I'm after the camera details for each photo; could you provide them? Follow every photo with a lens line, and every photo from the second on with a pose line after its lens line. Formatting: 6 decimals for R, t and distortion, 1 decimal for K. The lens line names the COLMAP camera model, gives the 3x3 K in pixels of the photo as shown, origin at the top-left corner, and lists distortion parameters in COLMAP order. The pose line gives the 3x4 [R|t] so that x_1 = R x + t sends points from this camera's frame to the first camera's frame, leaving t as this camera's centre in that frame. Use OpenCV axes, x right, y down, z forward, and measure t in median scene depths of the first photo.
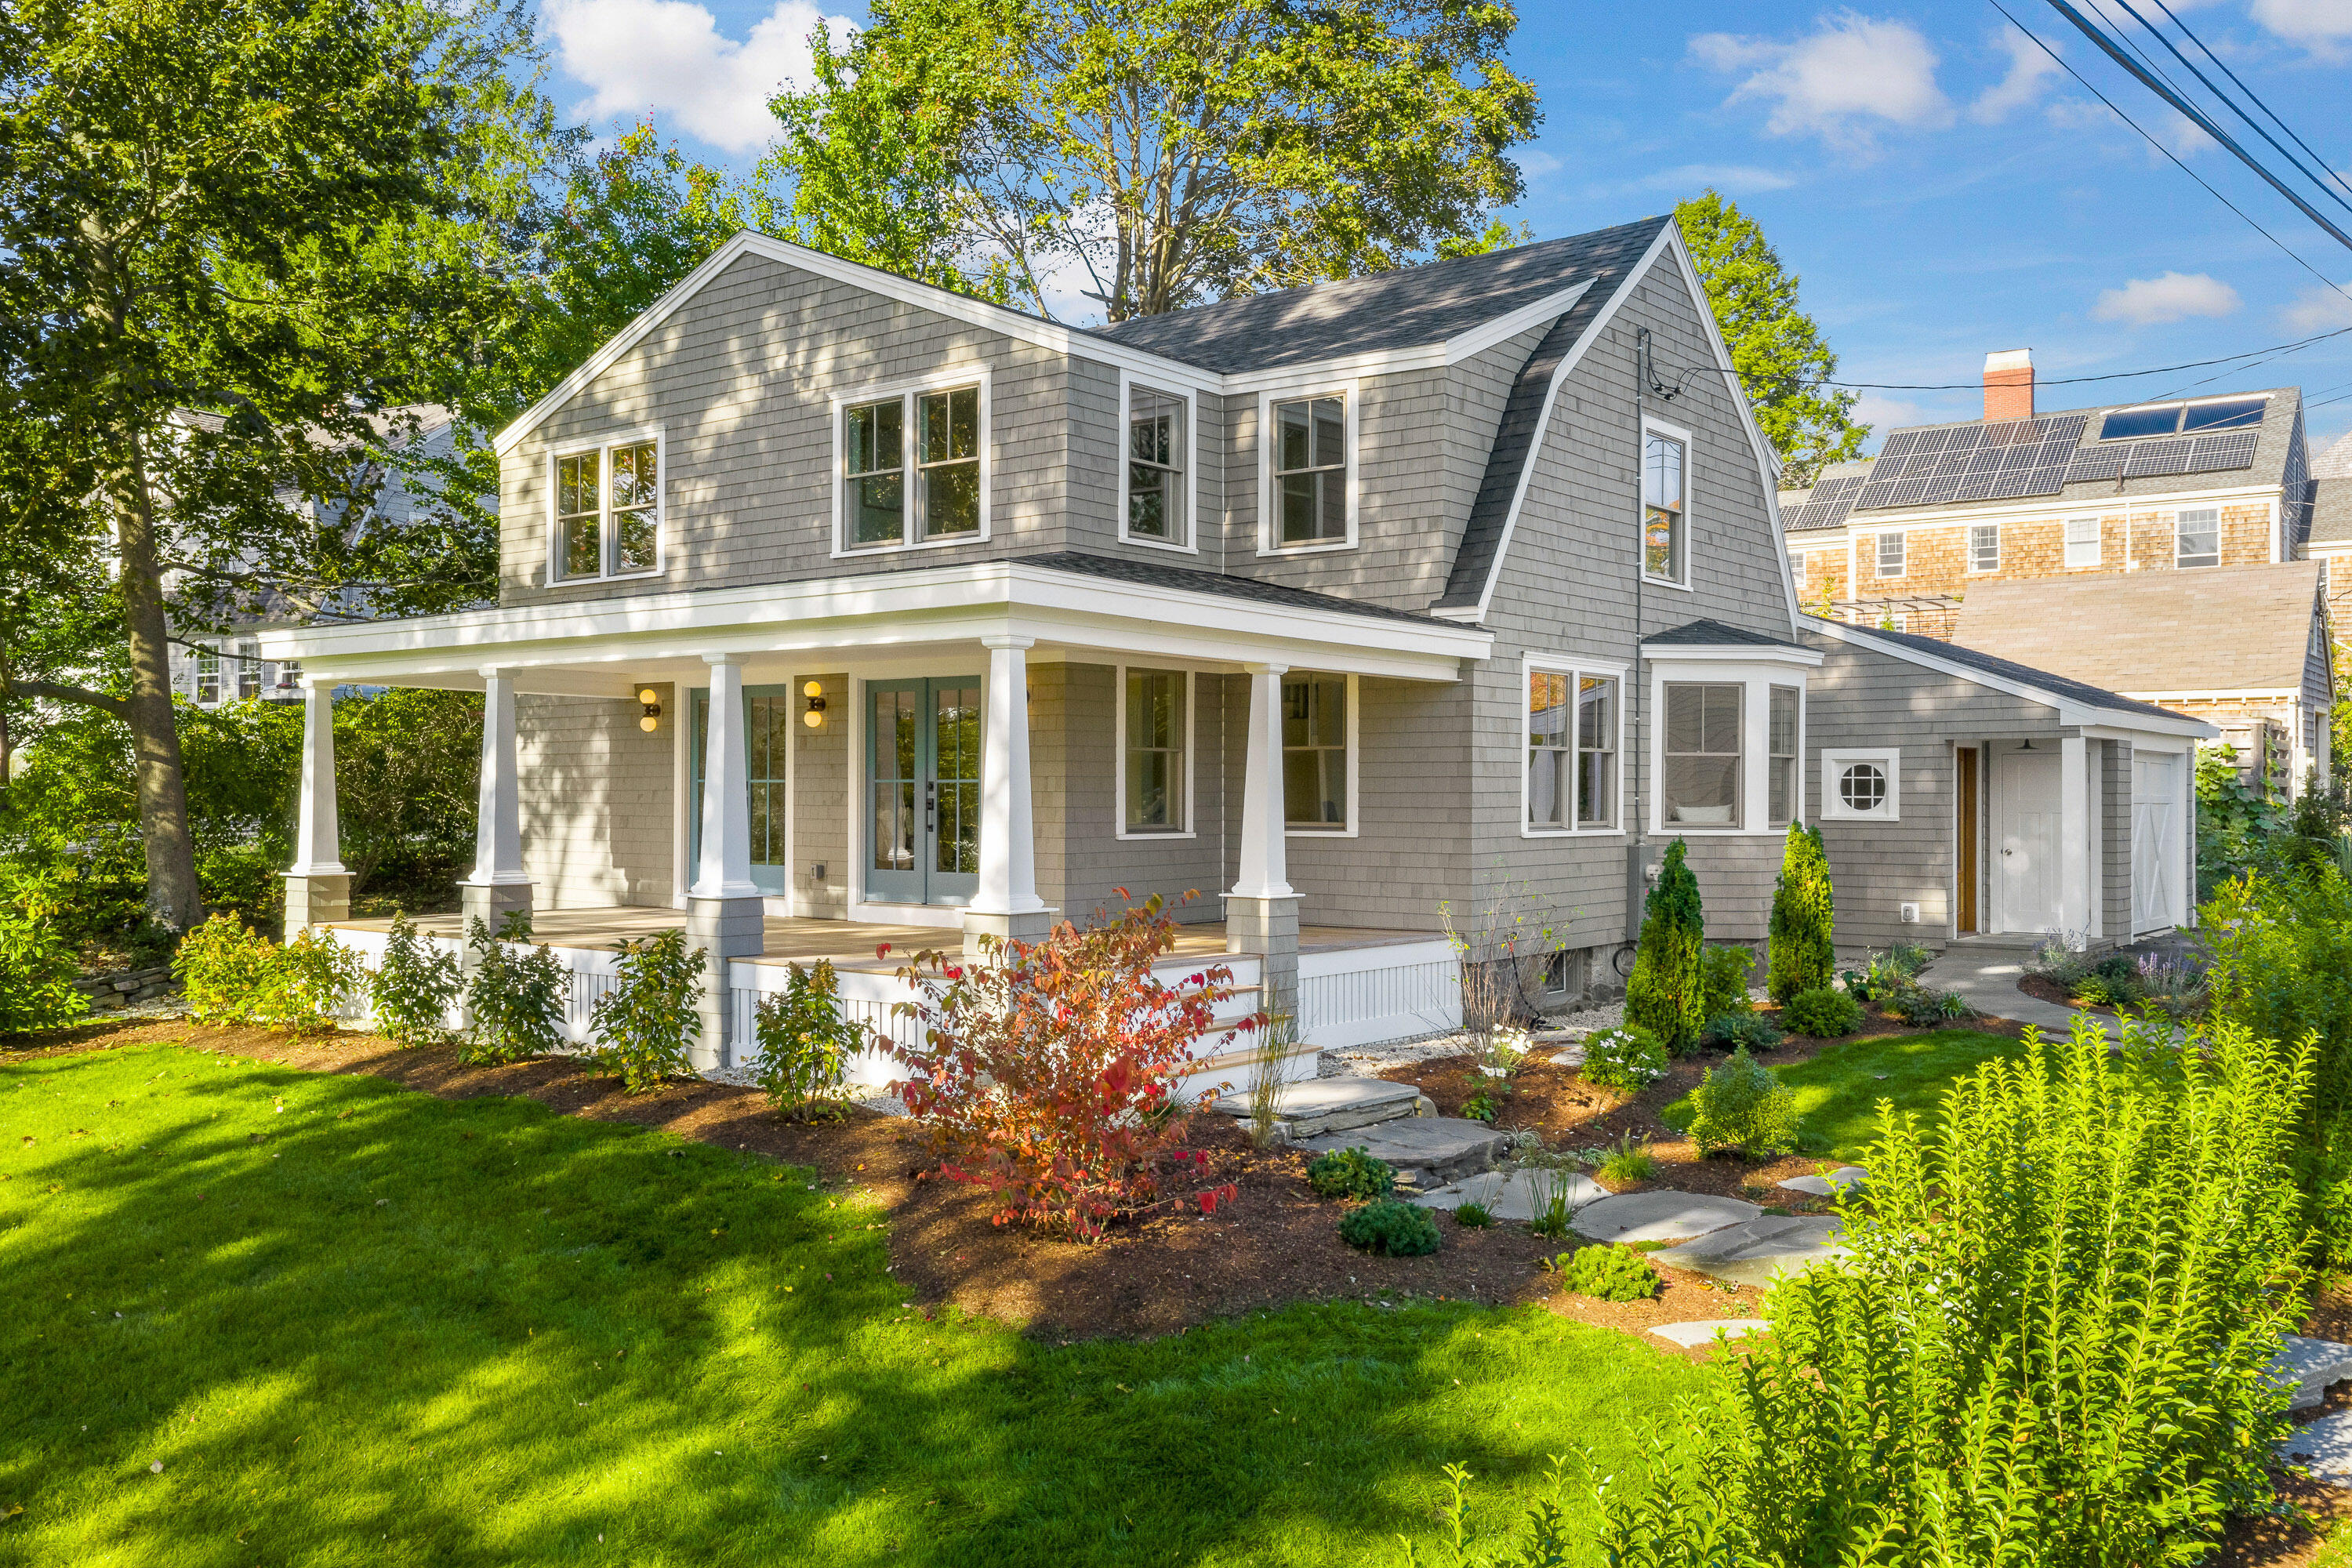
lens RADIAL K [[1923.4, 0, 1176.6], [0, 1923.4, 768.9], [0, 0, 1]] dist [0.009337, 0.006814]
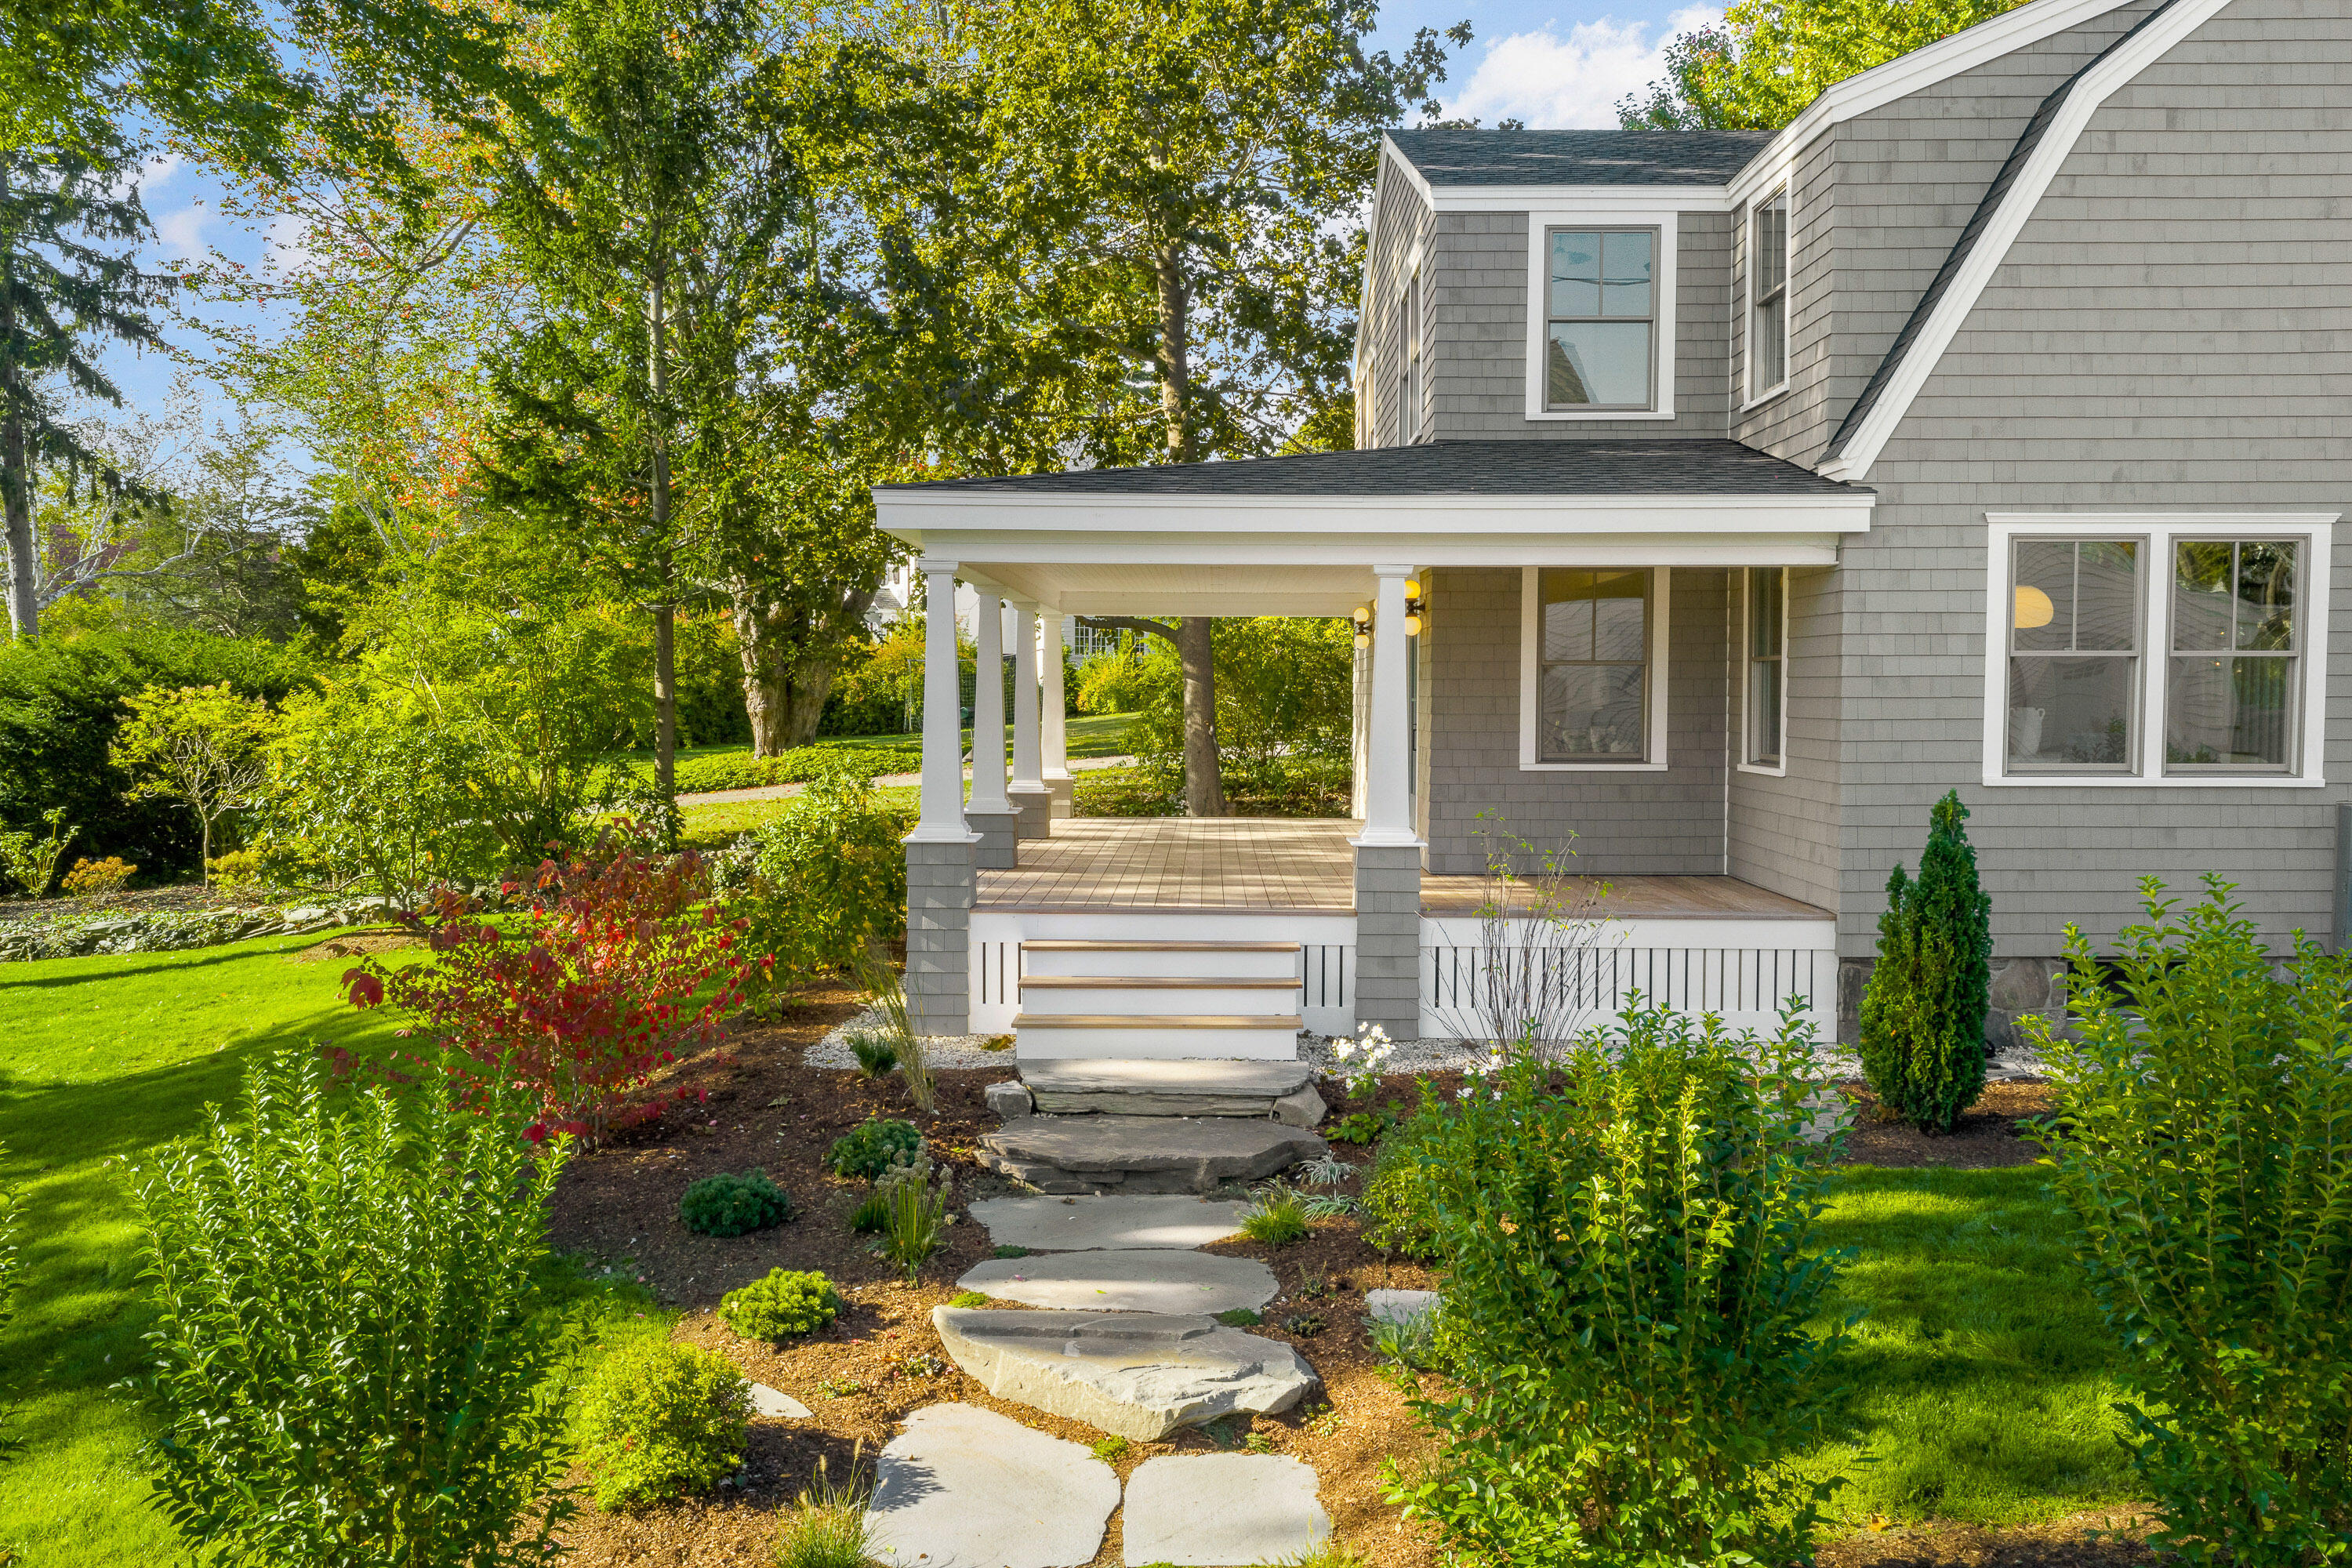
lens RADIAL K [[1923.4, 0, 1173.9], [0, 1923.4, 772.2], [0, 0, 1]] dist [0.009337, 0.006814]
pose [[0.618365, 0.032738, -0.785209, 0.522385], [0.009363, 0.998754, 0.049015, -0.005201], [0.785835, -0.037661, 0.617288, 0.332565]]
